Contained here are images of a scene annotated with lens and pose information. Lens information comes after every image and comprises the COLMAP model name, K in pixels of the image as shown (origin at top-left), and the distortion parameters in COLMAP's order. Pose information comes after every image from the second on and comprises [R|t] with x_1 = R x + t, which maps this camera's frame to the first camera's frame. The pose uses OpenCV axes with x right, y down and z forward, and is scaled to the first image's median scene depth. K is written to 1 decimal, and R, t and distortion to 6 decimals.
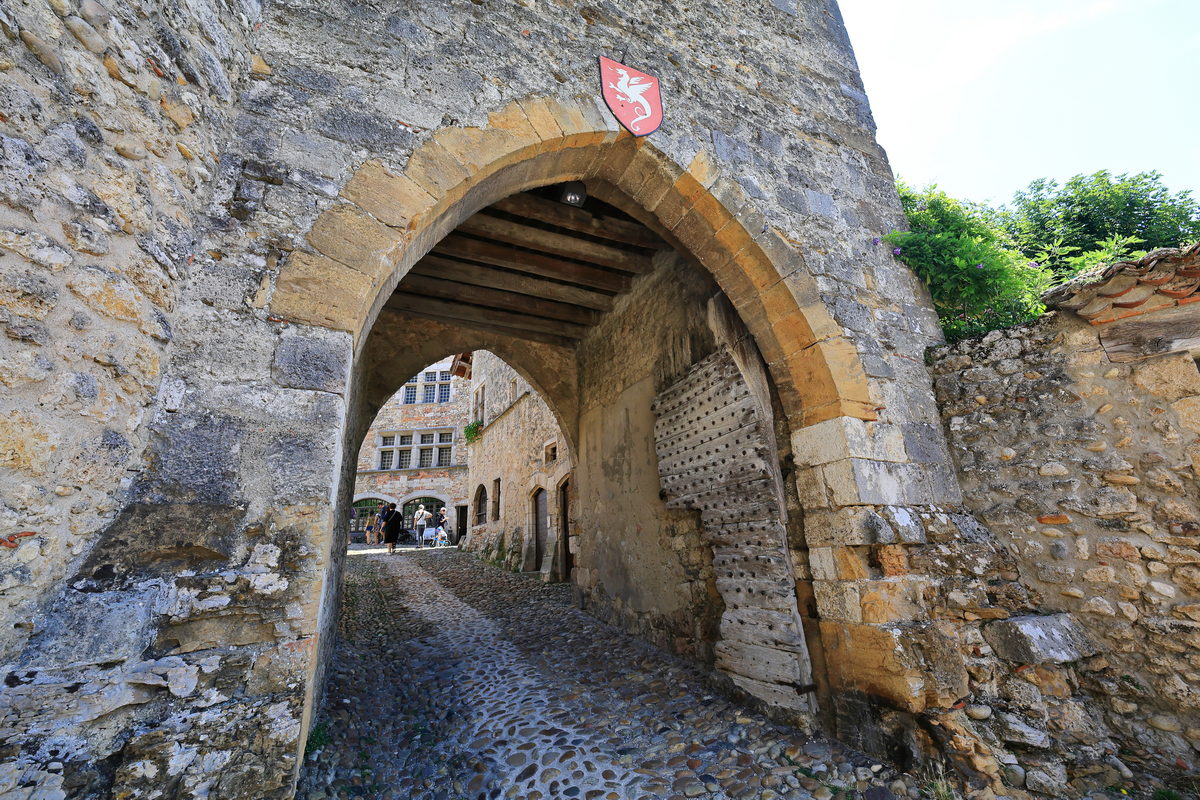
lens RADIAL K [[482.2, 0, 600.0], [0, 482.2, 400.0], [0, 0, 1]] dist [-0.000298, -0.000016]
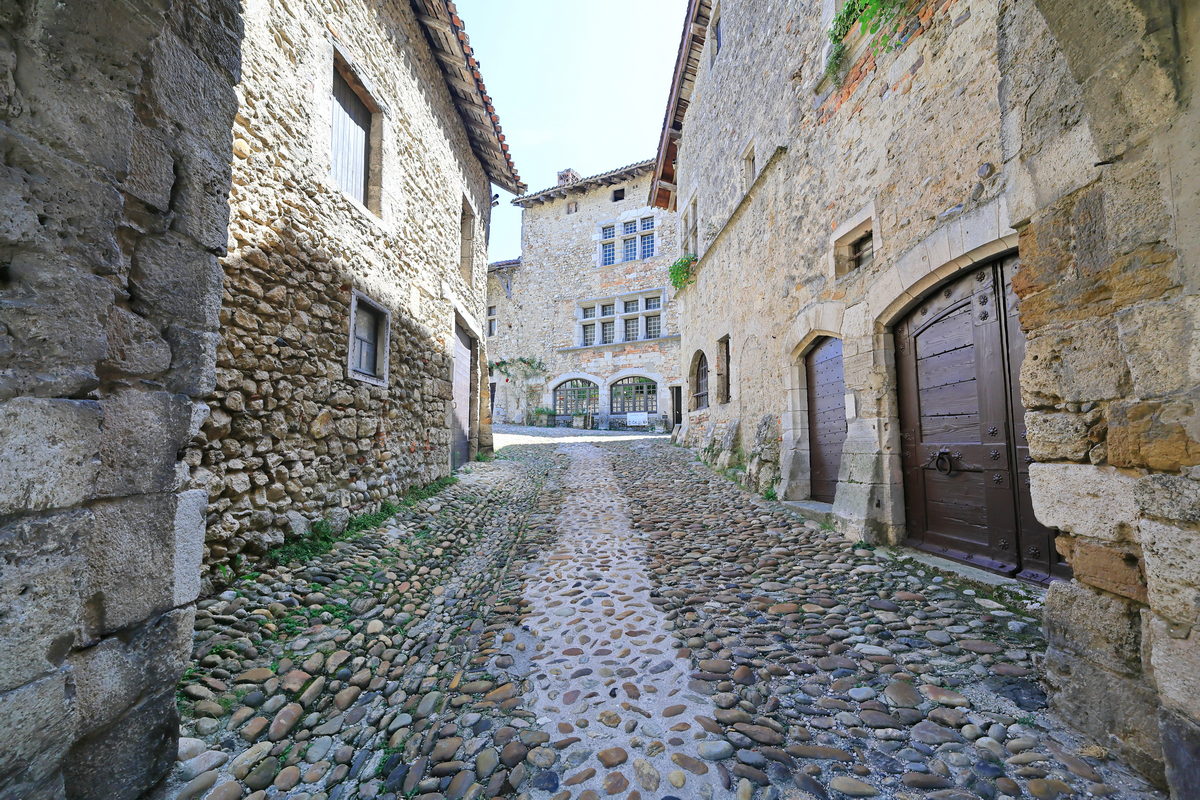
lens RADIAL K [[482.2, 0, 600.0], [0, 482.2, 400.0], [0, 0, 1]] dist [-0.000298, -0.000016]
pose [[0.902307, 0.007120, -0.431035, -0.082917], [0.092688, 0.973276, 0.210104, 0.089461], [0.421012, -0.229530, 0.877534, 0.347803]]
